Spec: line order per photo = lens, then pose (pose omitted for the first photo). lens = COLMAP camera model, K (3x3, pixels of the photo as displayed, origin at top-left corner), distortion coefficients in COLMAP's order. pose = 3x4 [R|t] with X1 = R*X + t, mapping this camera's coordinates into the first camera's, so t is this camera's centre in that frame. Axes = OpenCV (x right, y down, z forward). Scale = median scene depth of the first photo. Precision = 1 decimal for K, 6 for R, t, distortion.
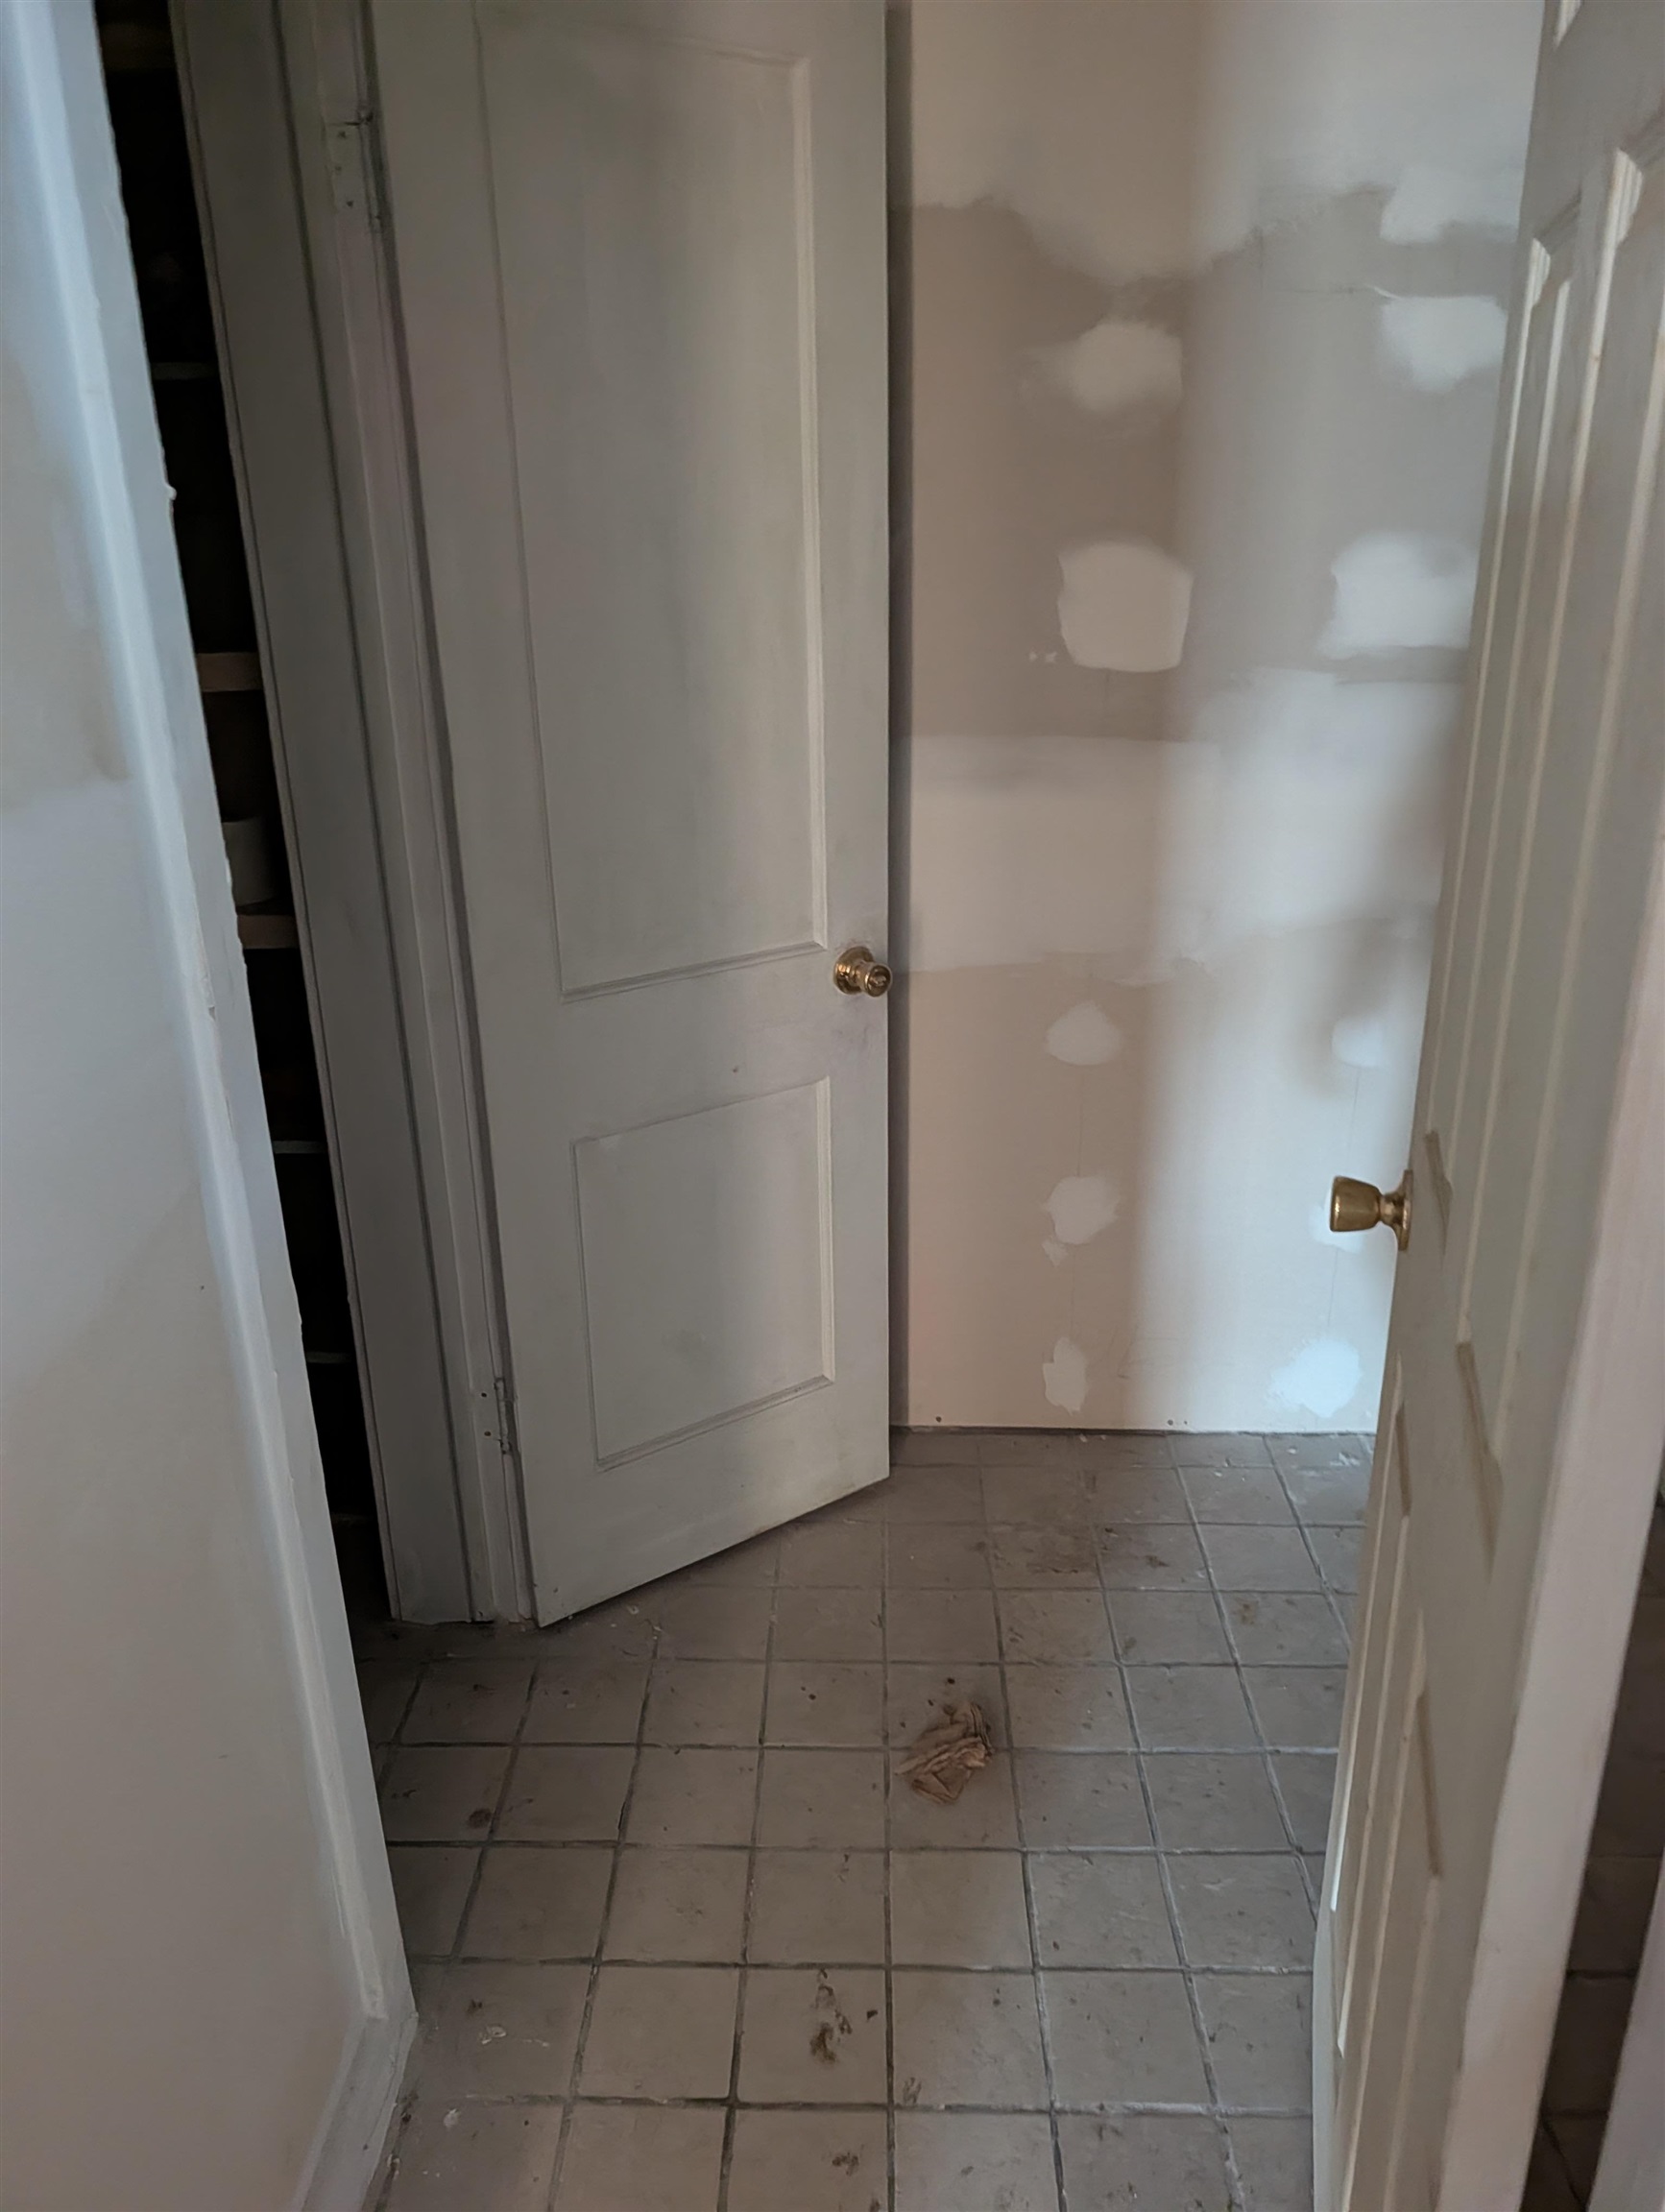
lens RADIAL K [[1591.4, 0, 815.8], [0, 1591.4, 1092.3], [0, 0, 1]] dist [0.024439, -0.022379]
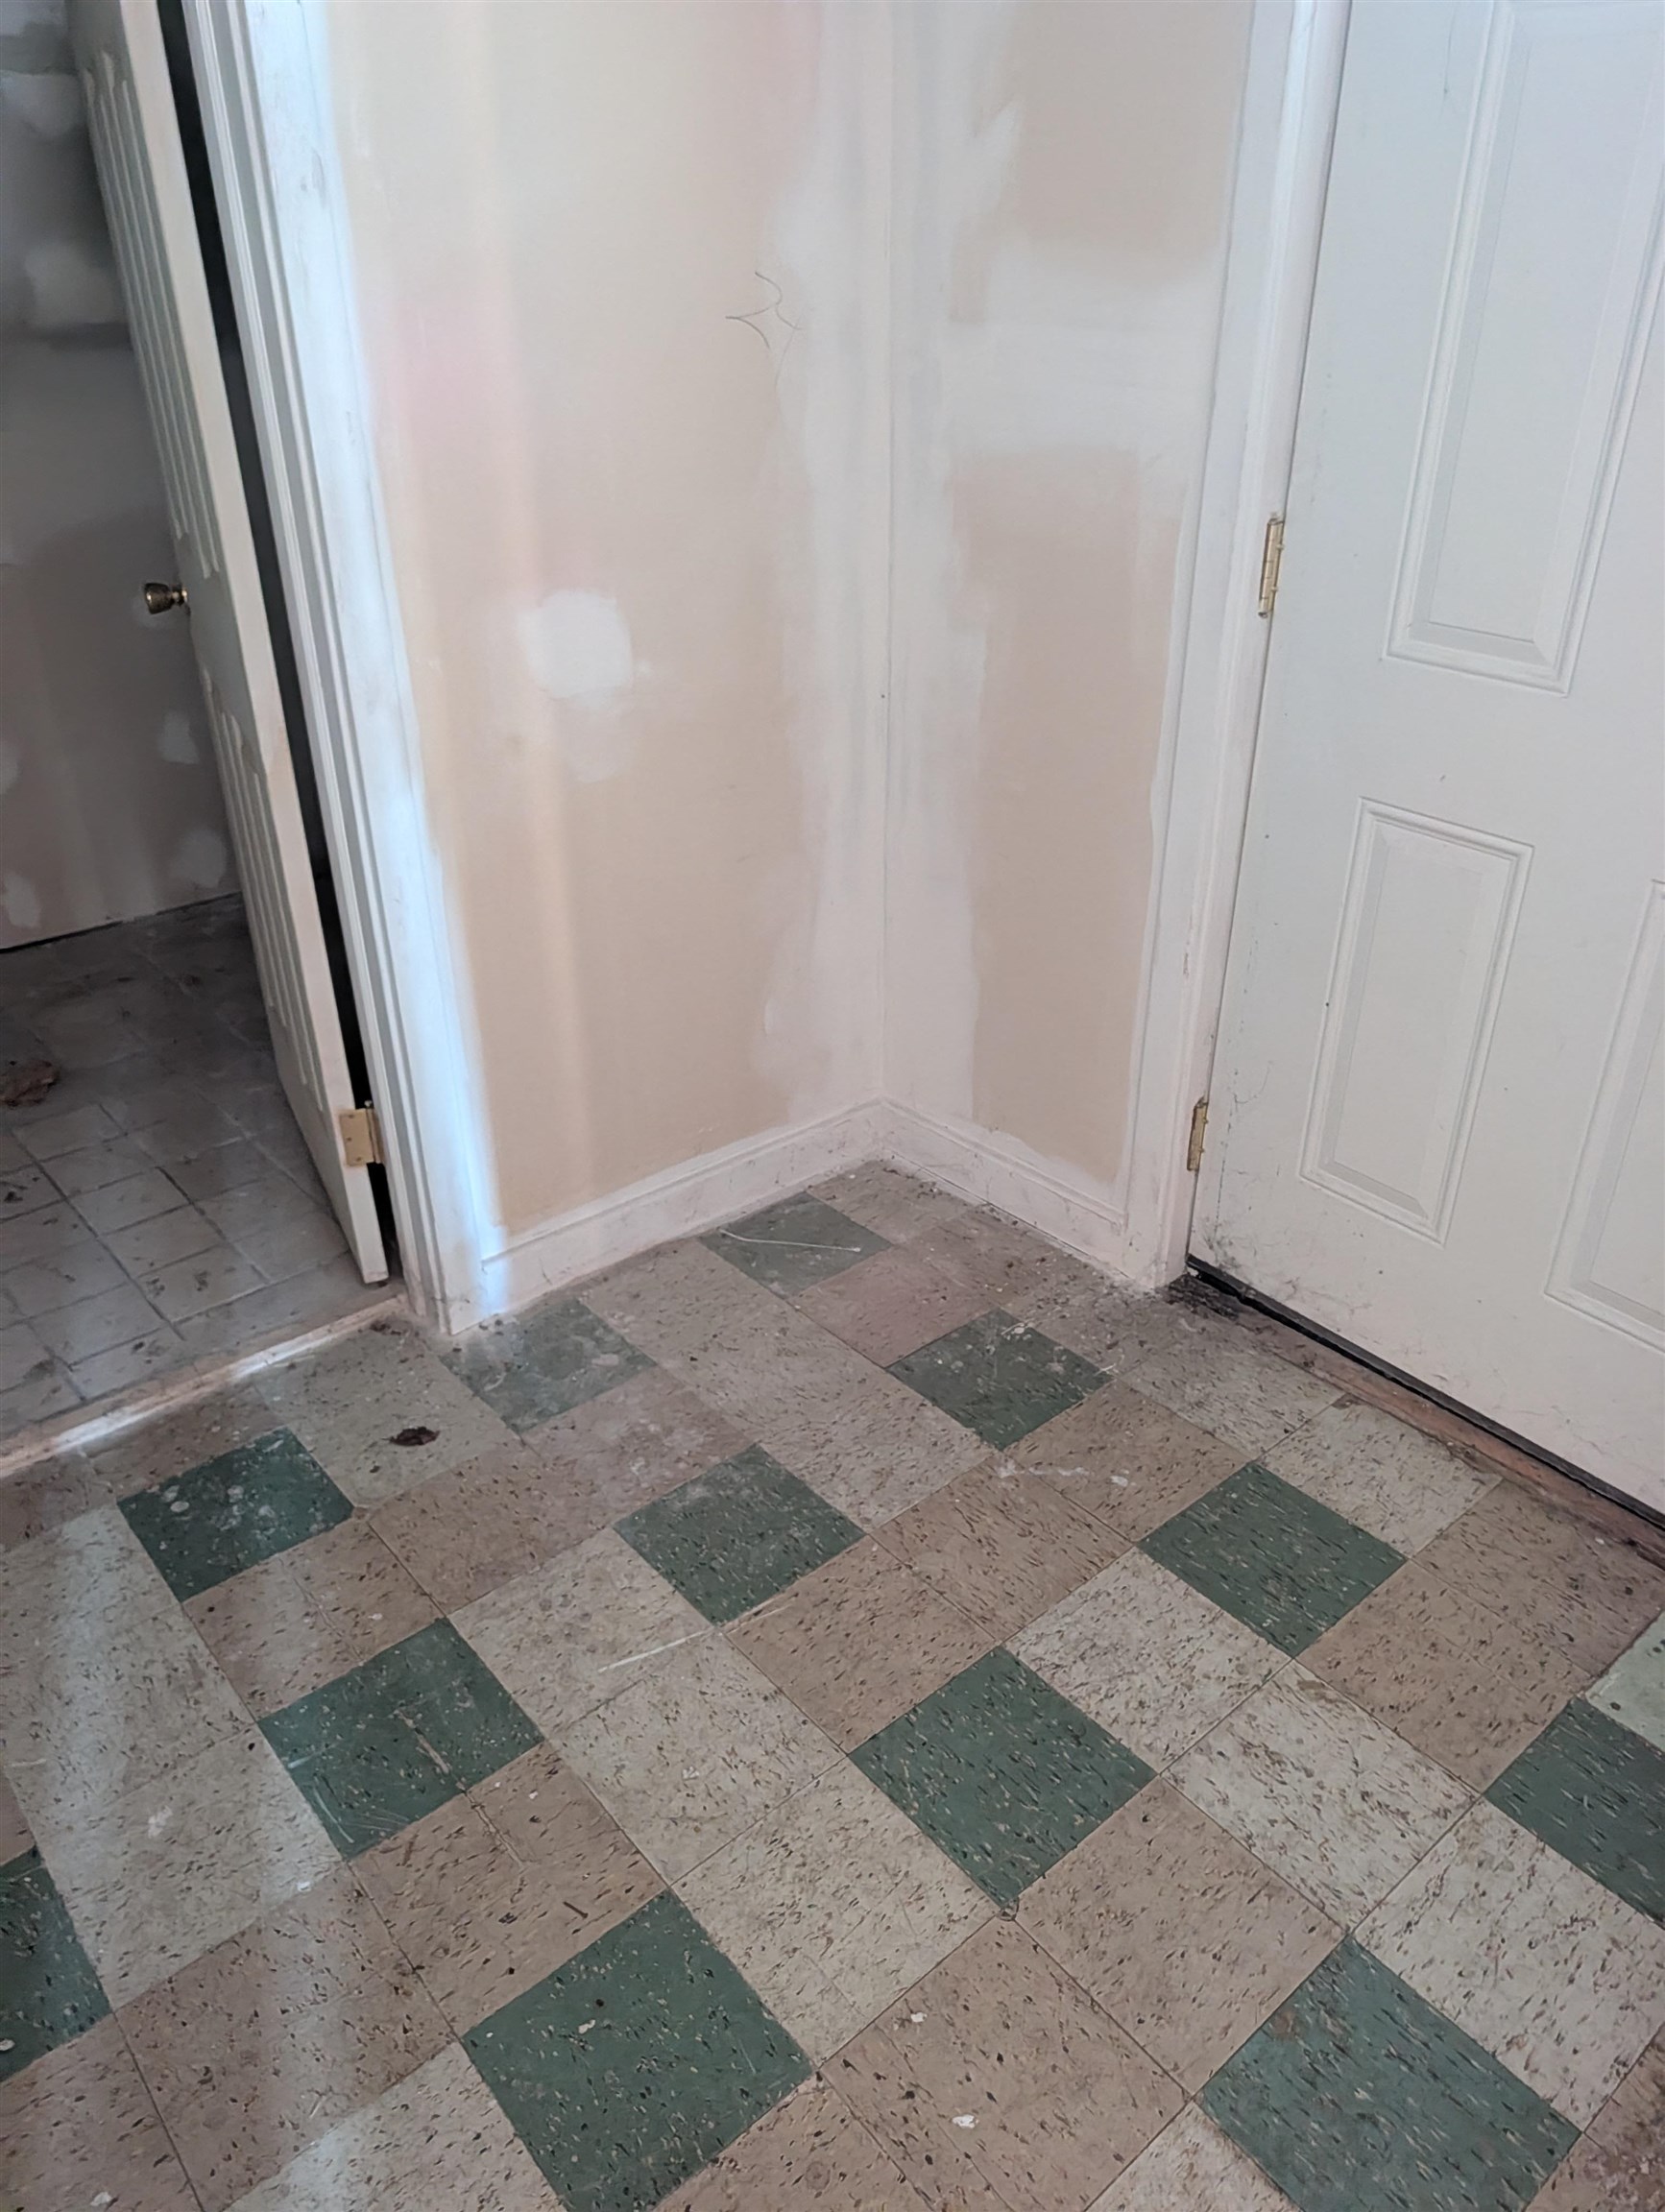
lens RADIAL K [[1591.4, 0, 833.9], [0, 1591.4, 1107.8], [0, 0, 1]] dist [0.024439, -0.022379]
pose [[0.740661, -0.314056, 0.593961, -0.241299], [0.222651, 0.948806, 0.224038, 0.239404], [-0.633915, -0.033690, 0.772669, -0.625313]]
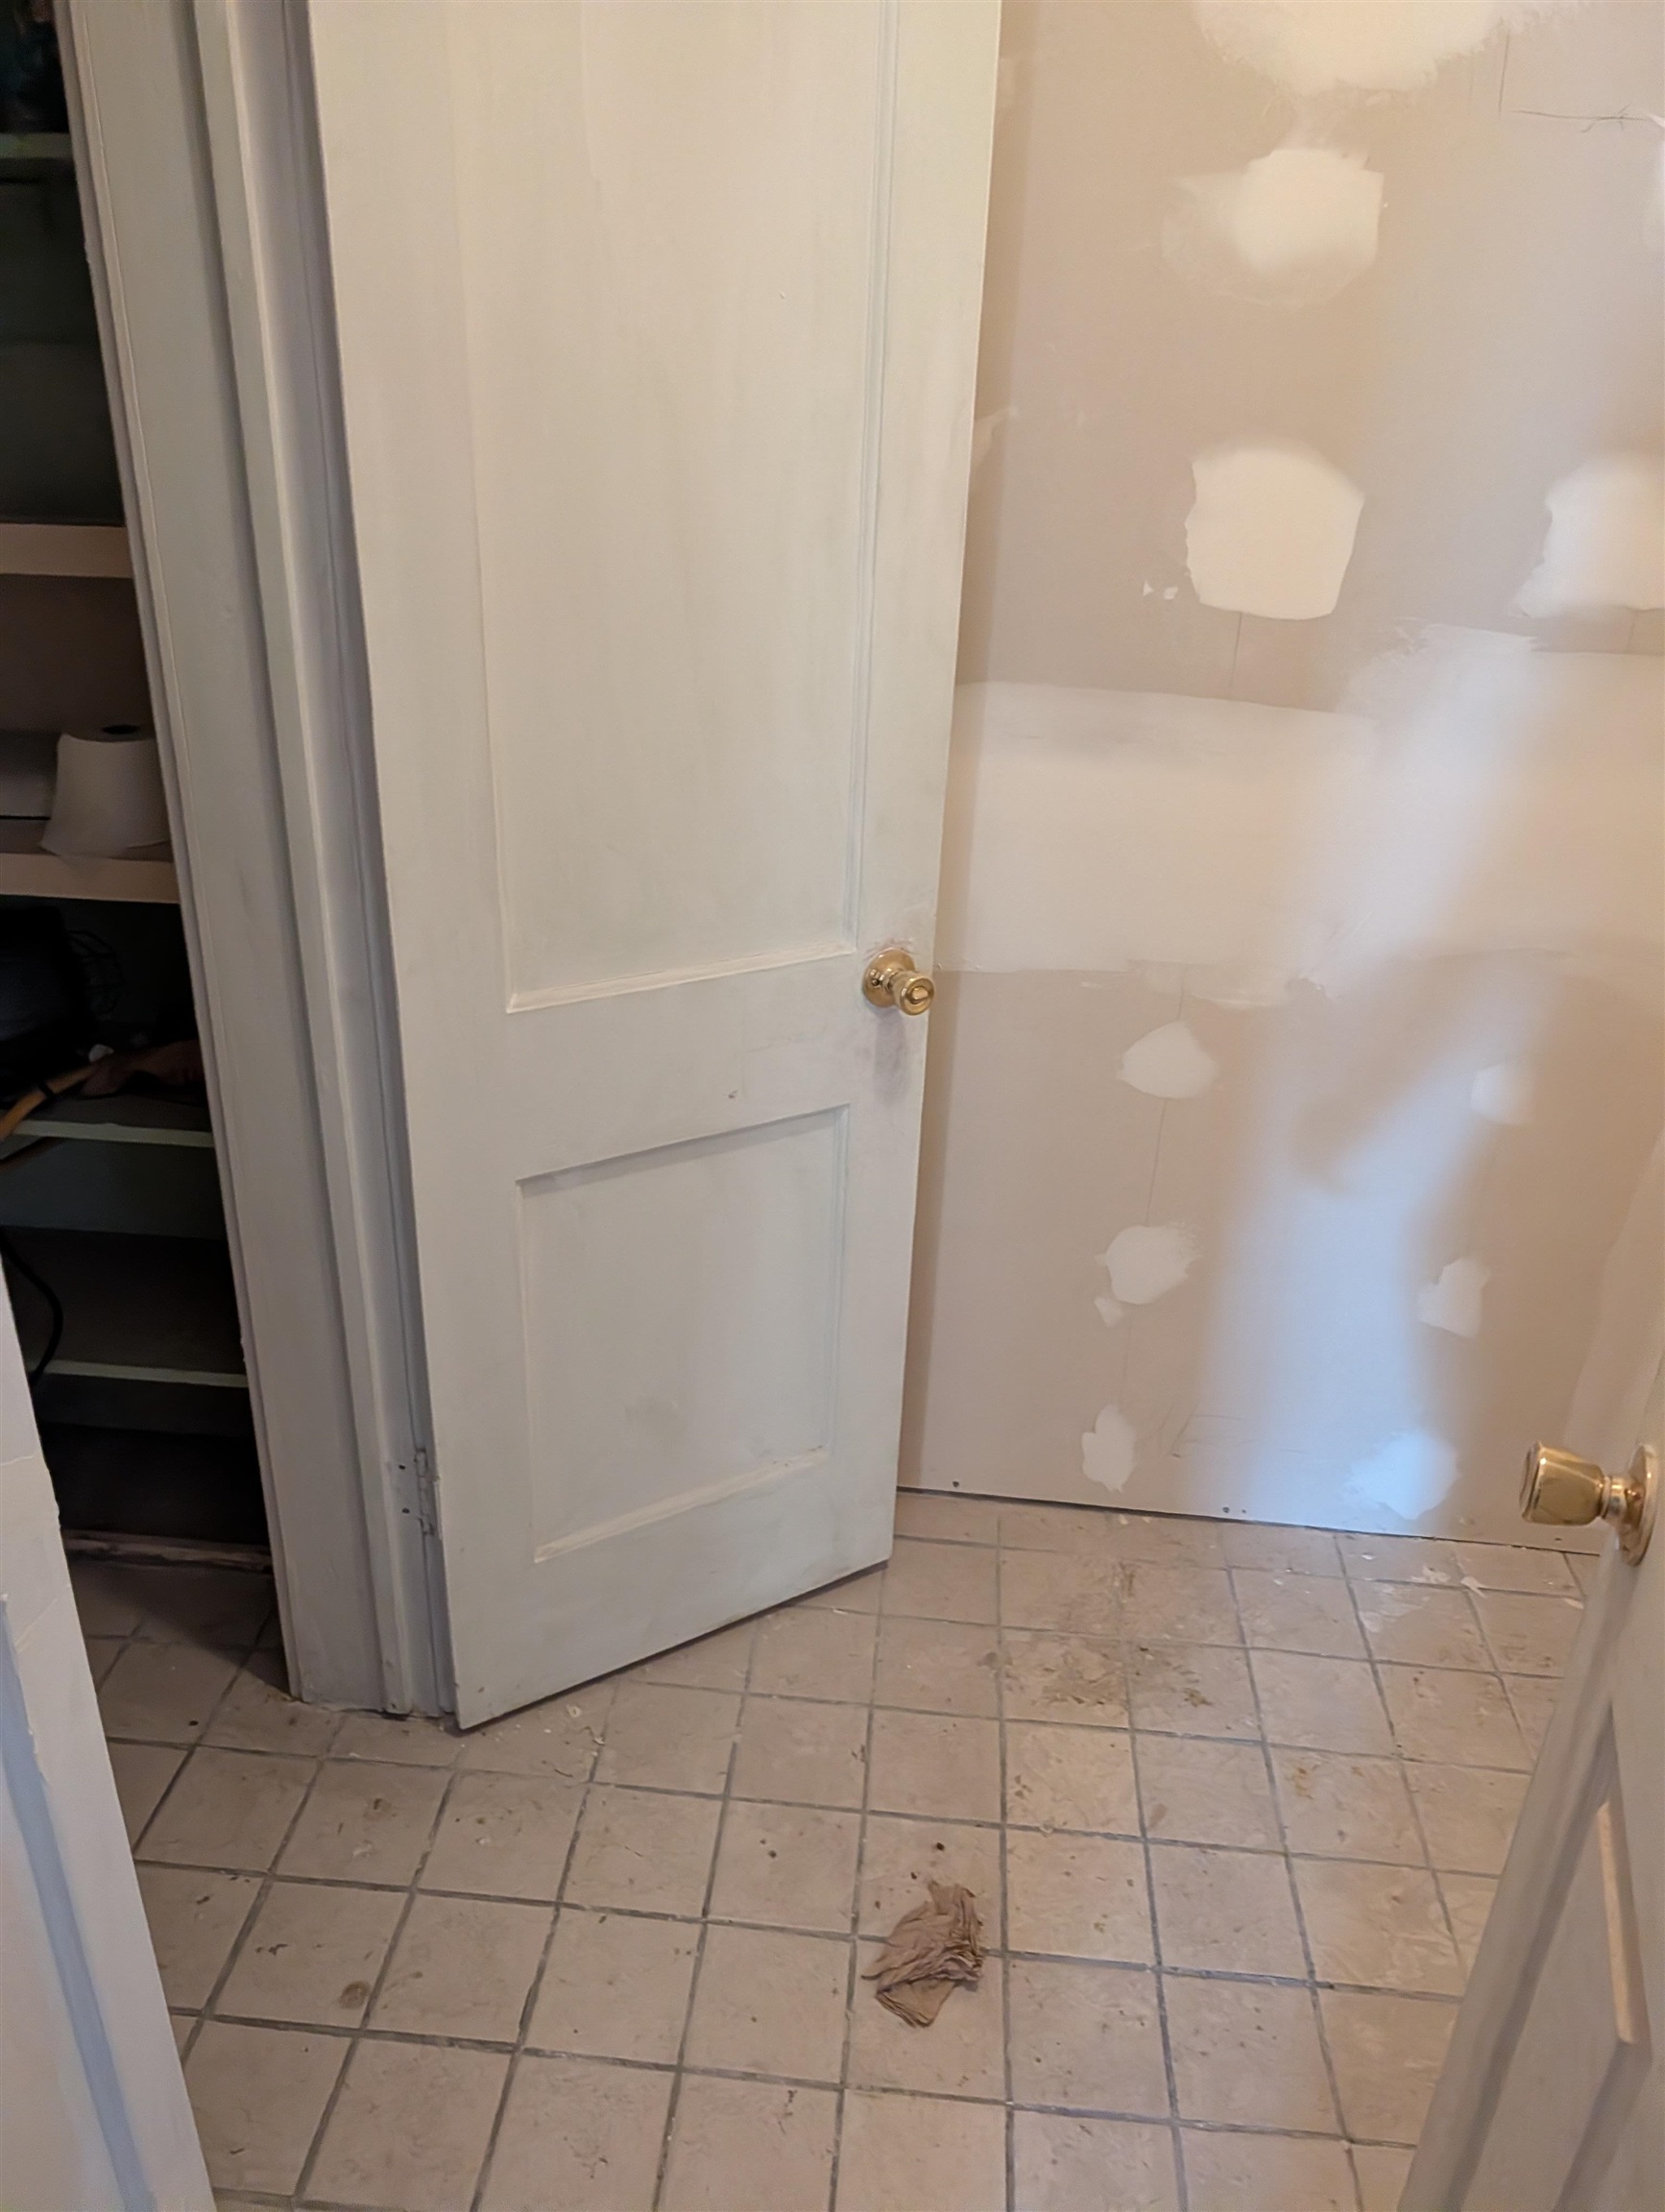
lens RADIAL K [[1591.4, 0, 822.7], [0, 1591.4, 1117.1], [0, 0, 1]] dist [0.024439, -0.022379]
pose [[0.996930, 0.073537, -0.026877, 0.017393], [-0.070878, 0.993489, 0.089196, -0.076962], [0.033262, -0.087018, 0.995651, 0.195993]]
